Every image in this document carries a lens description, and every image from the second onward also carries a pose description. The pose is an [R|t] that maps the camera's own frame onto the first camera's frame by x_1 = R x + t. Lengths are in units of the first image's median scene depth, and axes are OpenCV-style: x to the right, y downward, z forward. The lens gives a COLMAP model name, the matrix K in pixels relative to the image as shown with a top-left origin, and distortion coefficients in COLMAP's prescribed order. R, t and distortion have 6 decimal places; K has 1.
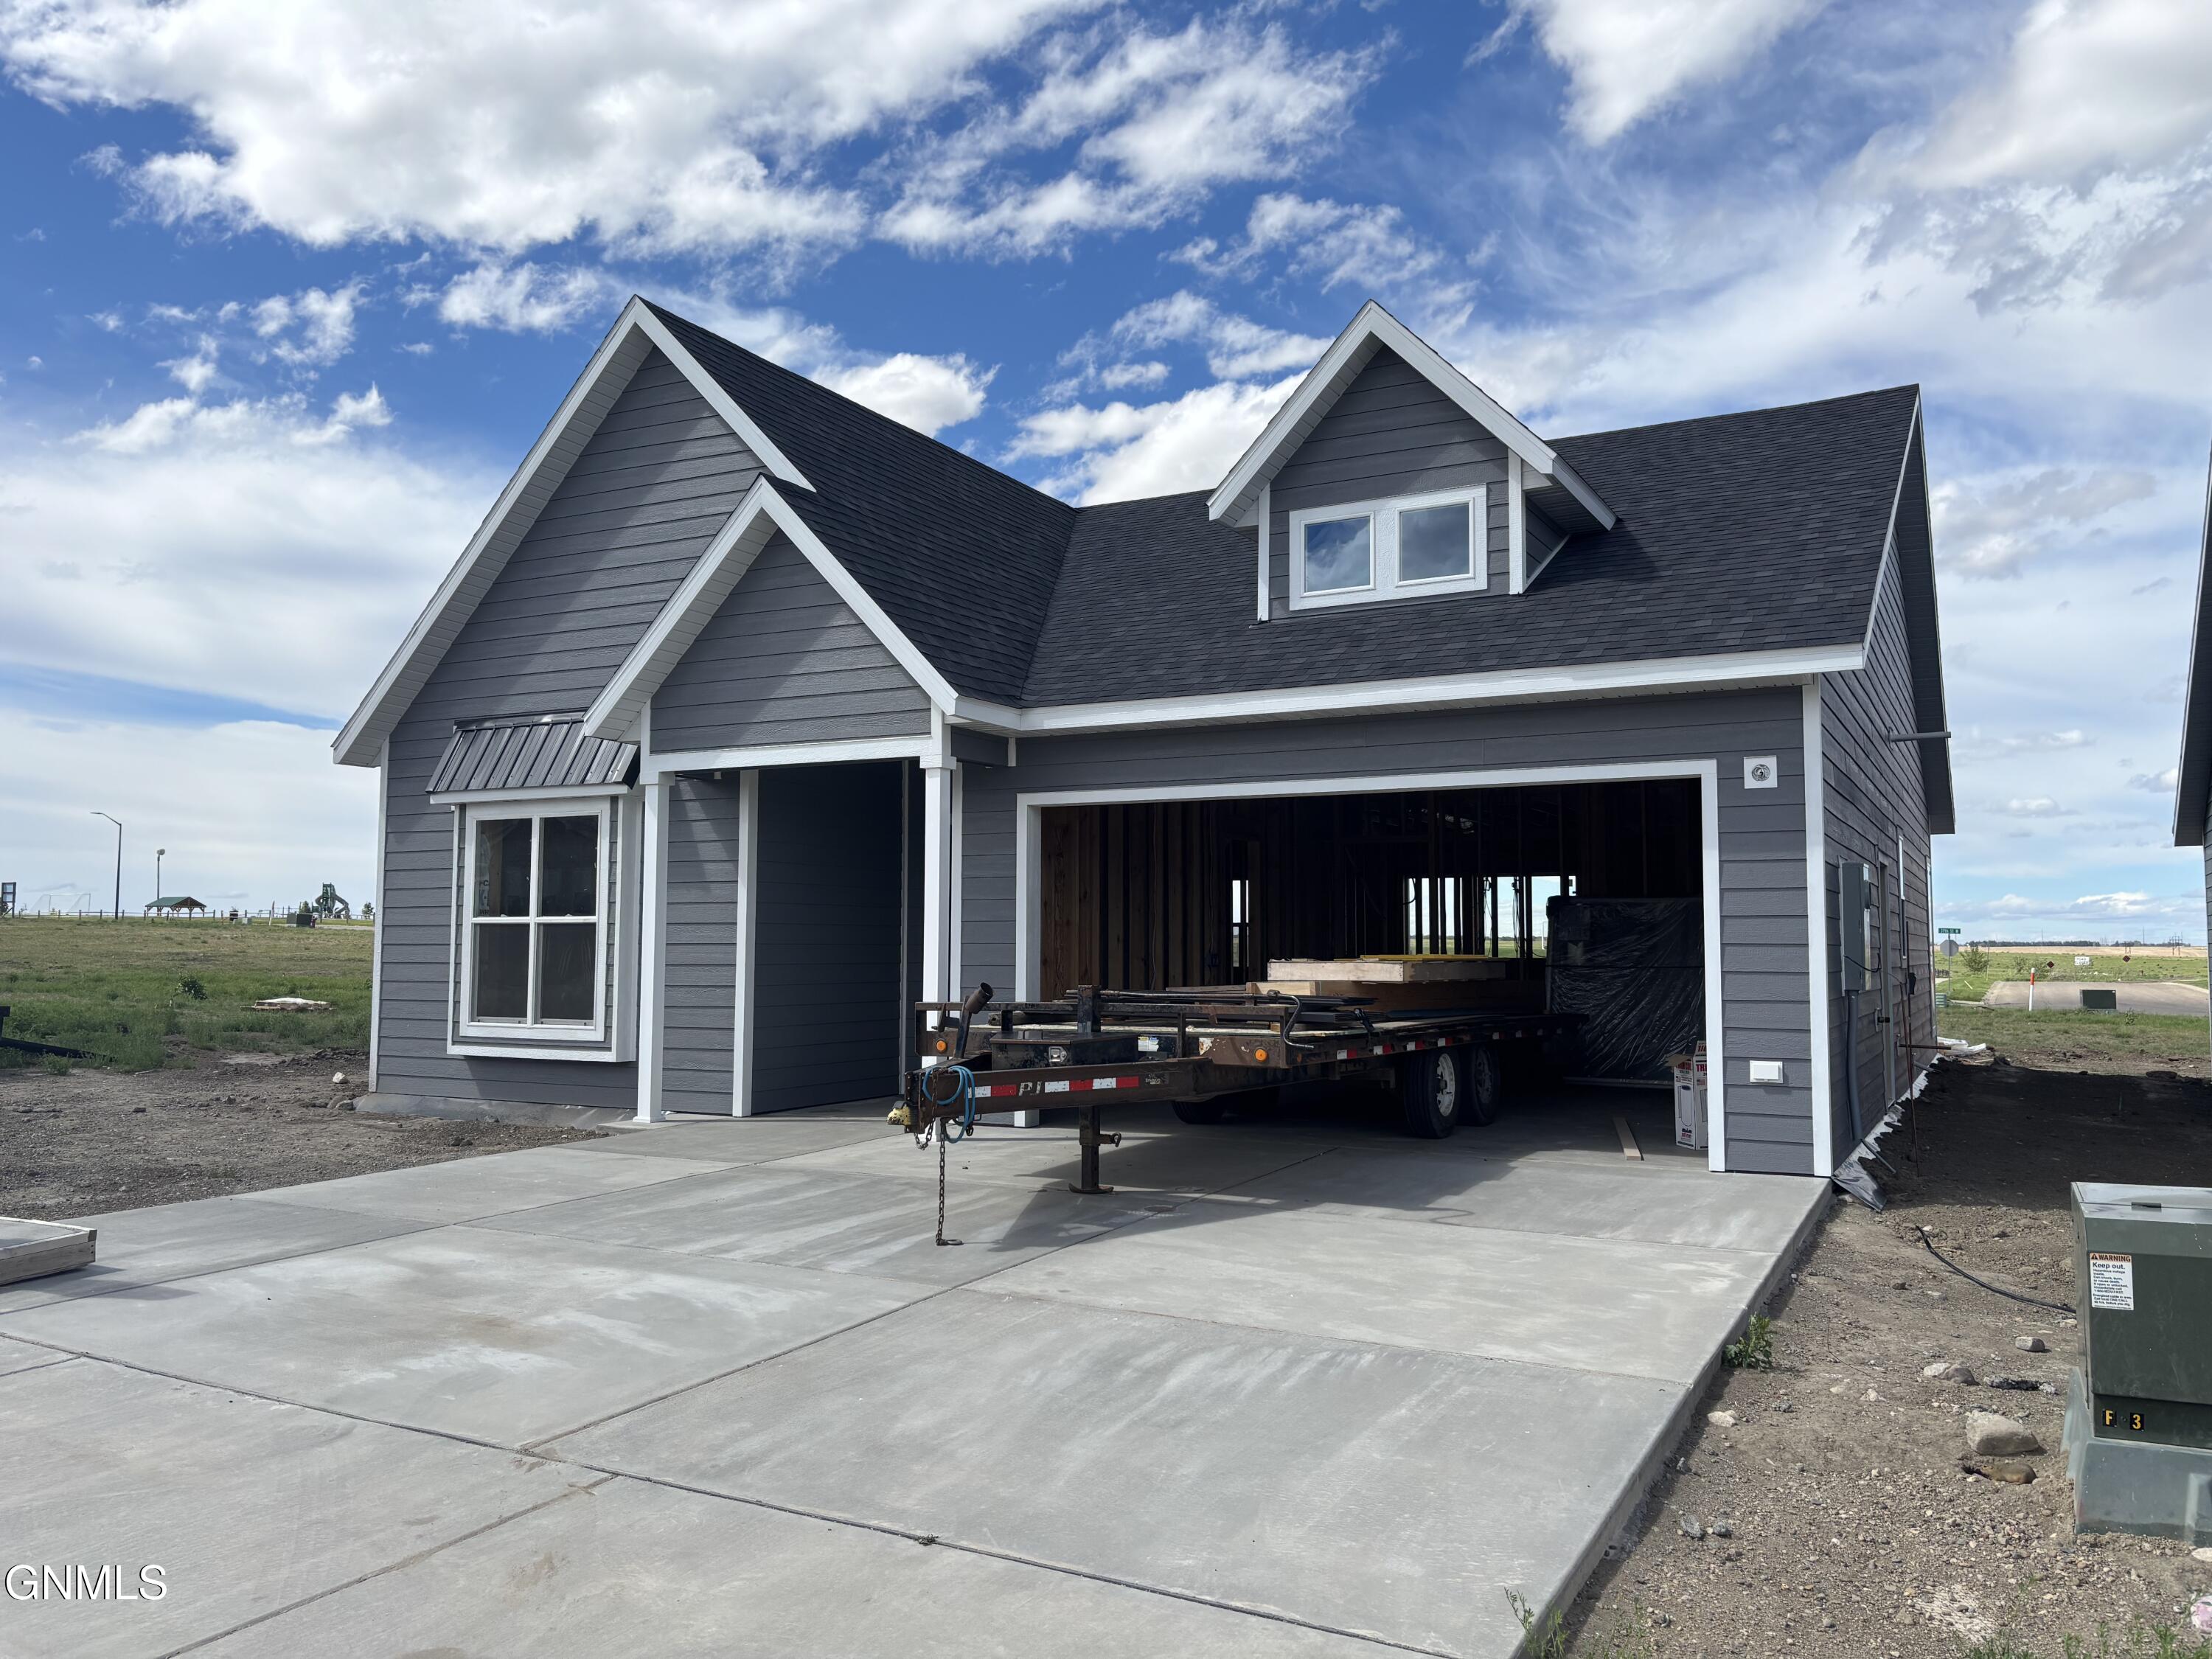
lens RADIAL K [[1680.6, 0, 1125.8], [0, 1680.6, 824.7], [0, 0, 1]] dist [0.049675, -0.015778]
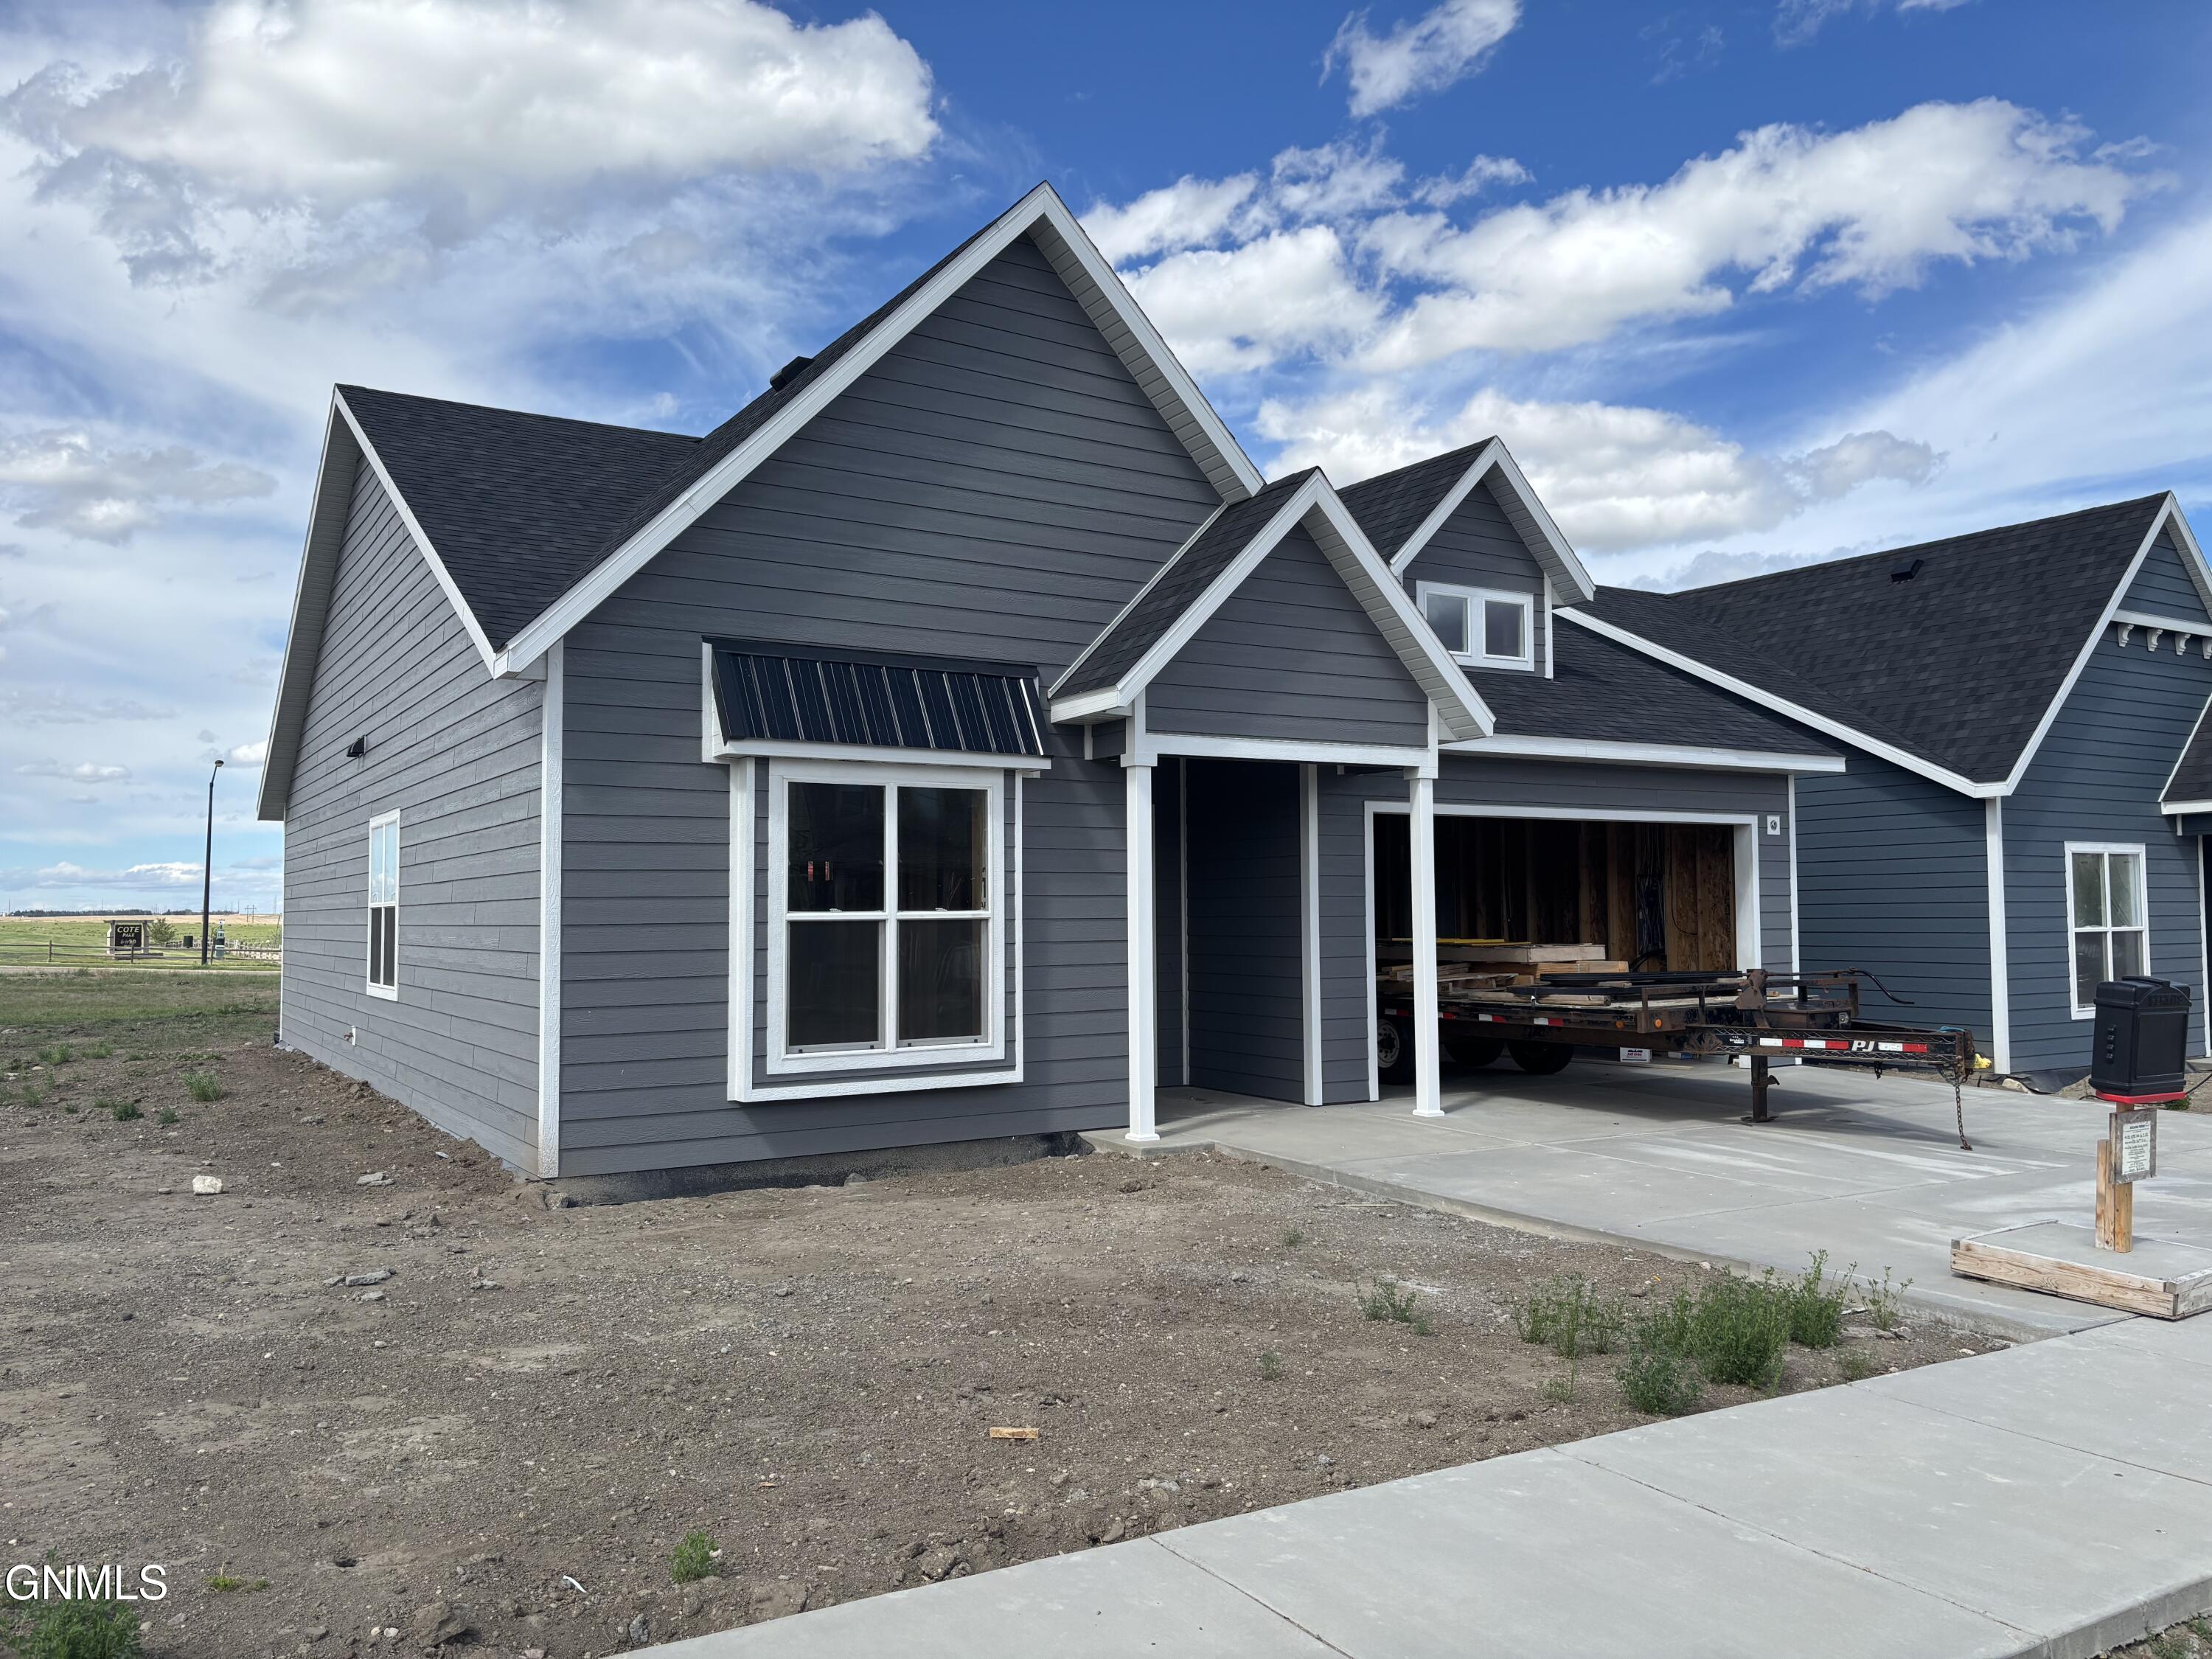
lens RADIAL K [[1680.6, 0, 1102.0], [0, 1680.6, 828.6], [0, 0, 1]] dist [0.049675, -0.015778]
pose [[0.503611, 0.037558, 0.863113, -1.010987], [-0.055018, 0.998421, -0.011344, 0.020139], [-0.862177, -0.041774, 0.504883, 0.536746]]
